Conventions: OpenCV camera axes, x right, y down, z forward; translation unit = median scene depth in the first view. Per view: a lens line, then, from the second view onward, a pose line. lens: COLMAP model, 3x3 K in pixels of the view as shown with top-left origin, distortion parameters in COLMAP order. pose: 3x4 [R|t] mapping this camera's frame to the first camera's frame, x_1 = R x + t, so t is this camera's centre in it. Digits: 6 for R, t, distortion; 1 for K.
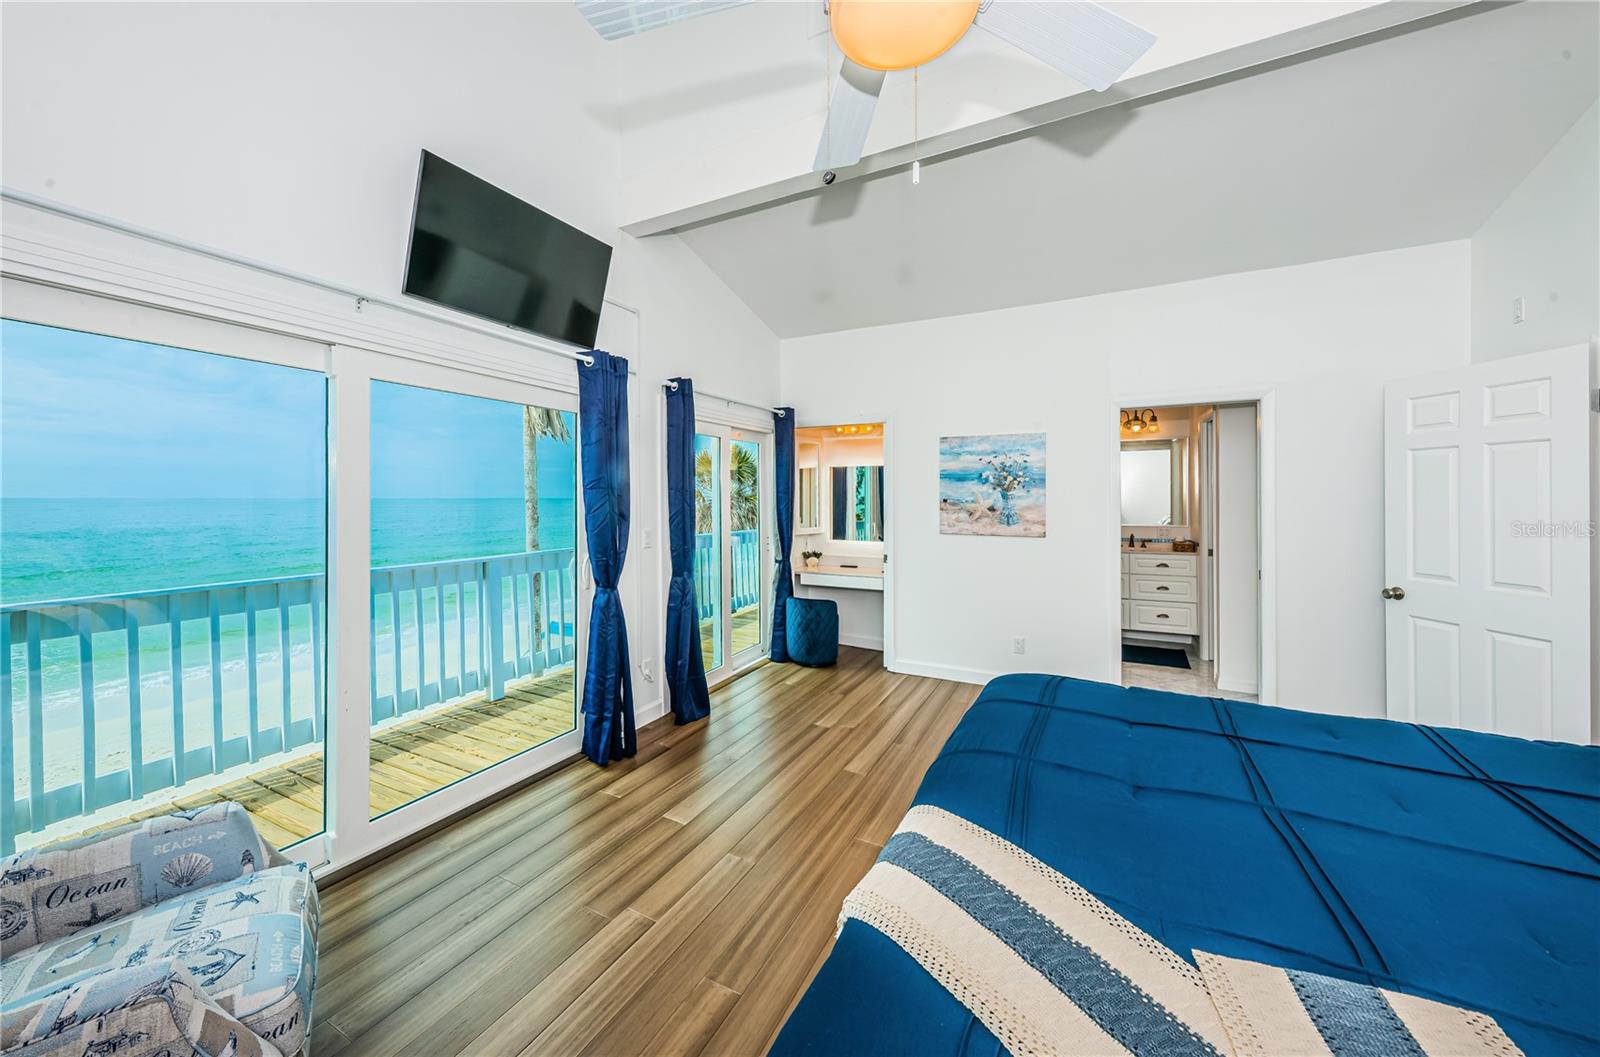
lens RADIAL K [[568.4, 0, 804.8], [0, 568.4, 500.8], [0, 0, 1]] dist [0.006792, -0.001211]
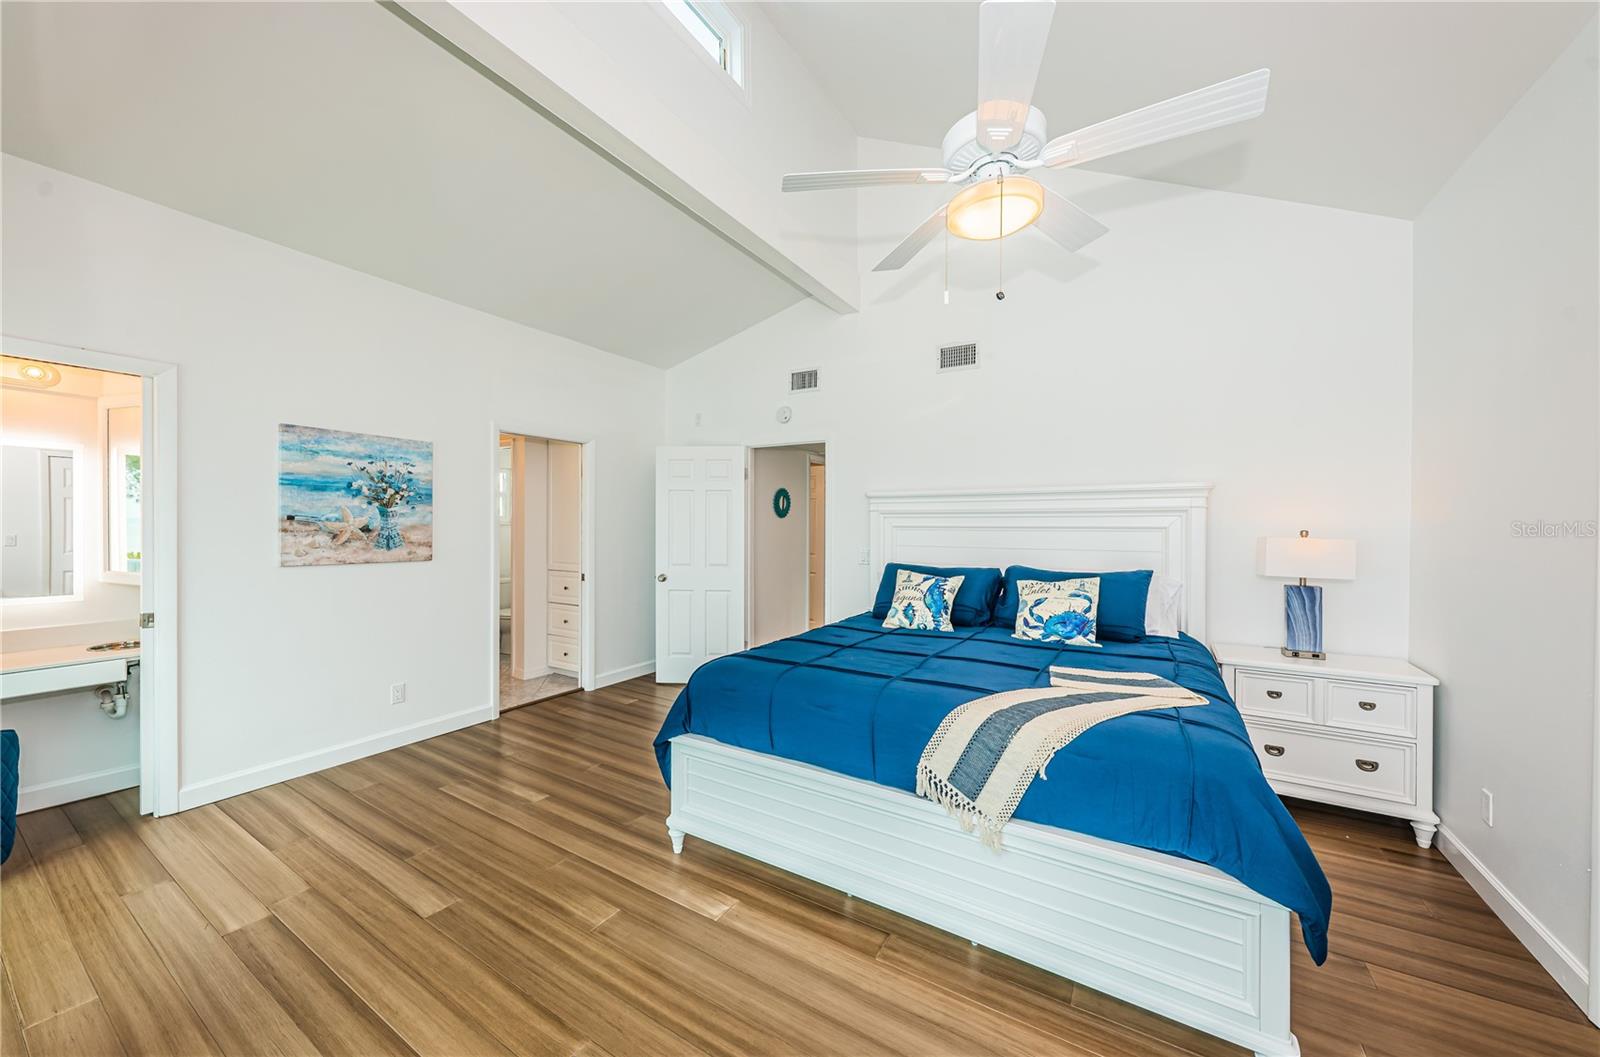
lens RADIAL K [[568.4, 0, 762.3], [0, 568.4, 529.7], [0, 0, 1]] dist [0.006792, -0.001211]
pose [[0.117861, -0.006873, 0.993006, -0.385578], [0.003271, 0.999973, 0.006533, 0.011894], [-0.993025, 0.002478, 0.117880, 0.375559]]
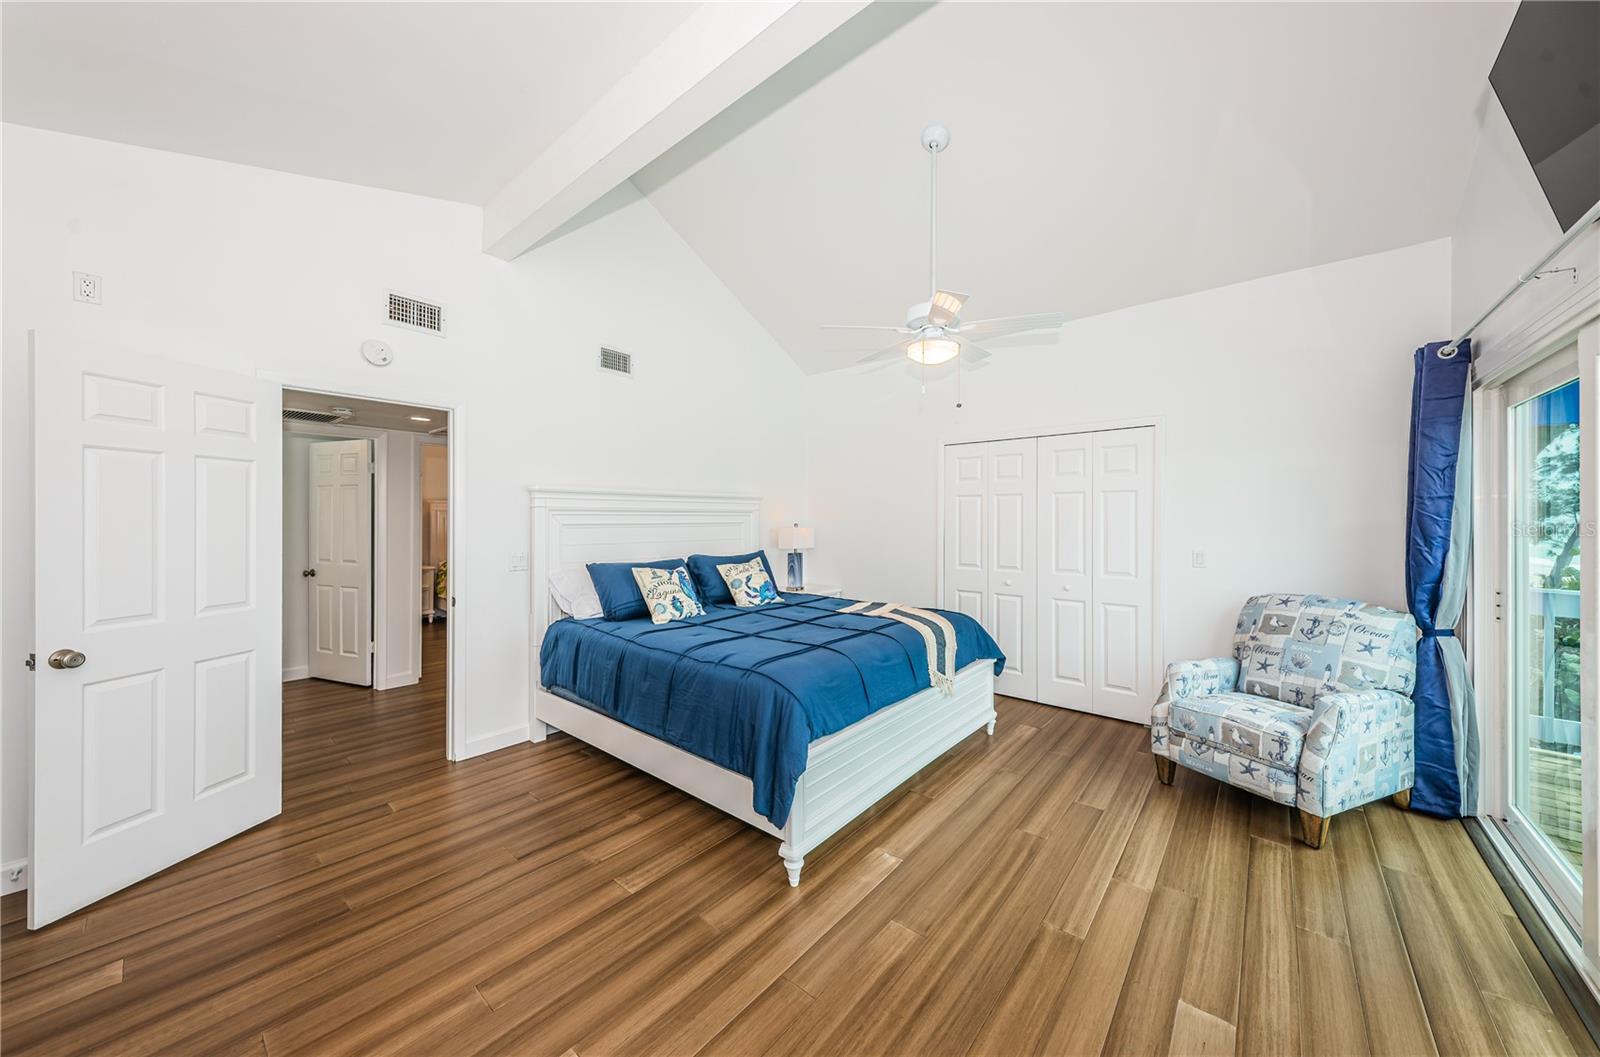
lens RADIAL K [[568.4, 0, 793.8], [0, 568.4, 515.4], [0, 0, 1]] dist [0.006792, -0.001211]
pose [[-0.971162, 0.002046, 0.238413, 0.040993], [0.002379, 0.999997, 0.001111, -0.000512], [-0.238410, 0.001646, -0.971163, 1.029119]]
